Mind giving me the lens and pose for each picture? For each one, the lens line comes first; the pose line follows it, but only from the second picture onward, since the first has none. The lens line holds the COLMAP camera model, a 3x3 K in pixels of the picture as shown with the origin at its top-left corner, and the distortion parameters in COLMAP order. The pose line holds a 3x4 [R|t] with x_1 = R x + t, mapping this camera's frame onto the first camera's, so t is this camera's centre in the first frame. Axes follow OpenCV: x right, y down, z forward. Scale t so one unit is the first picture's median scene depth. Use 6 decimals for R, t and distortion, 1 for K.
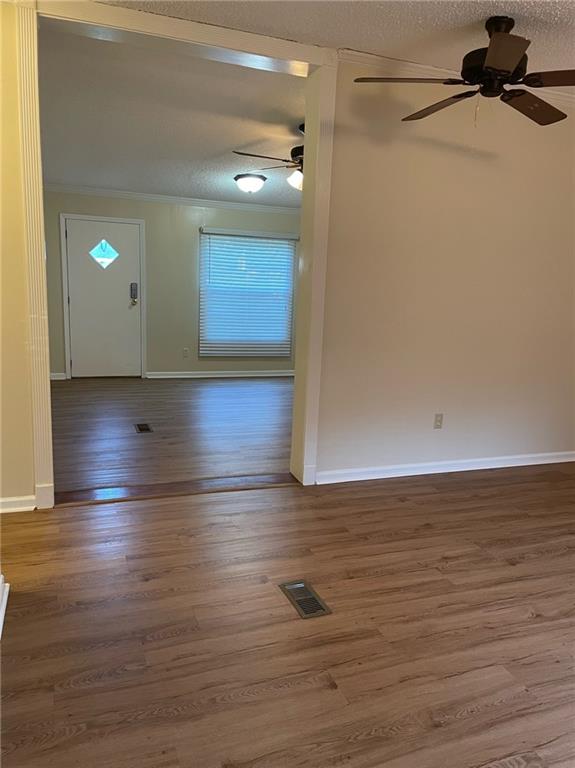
lens RADIAL K [[583.6, 0, 289.4], [0, 583.6, 387.0], [0, 0, 1]] dist [0.076332, -0.084468]
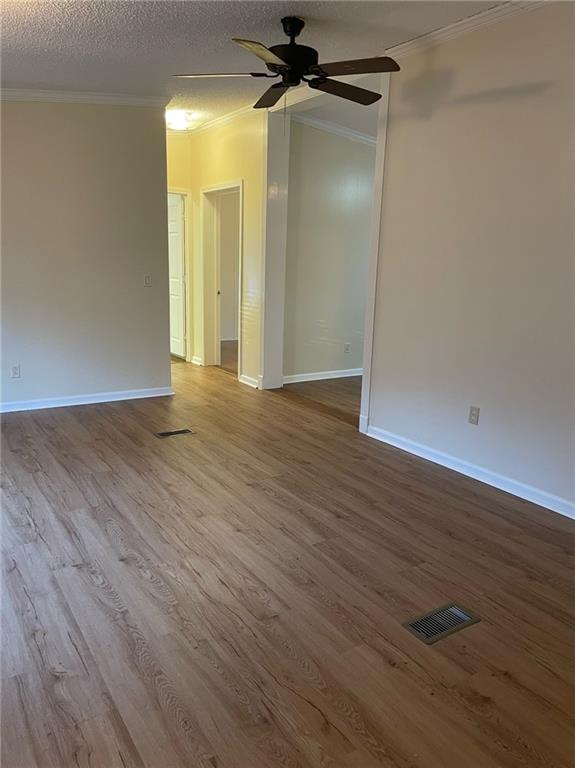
lens RADIAL K [[583.6, 0, 297.1], [0, 583.6, 386.1], [0, 0, 1]] dist [0.076332, -0.084468]
pose [[0.209277, 0.168236, -0.963276, 2.124049], [-0.209828, 0.969869, 0.123801, -0.074003], [0.955079, 0.176213, 0.238272, 1.125336]]
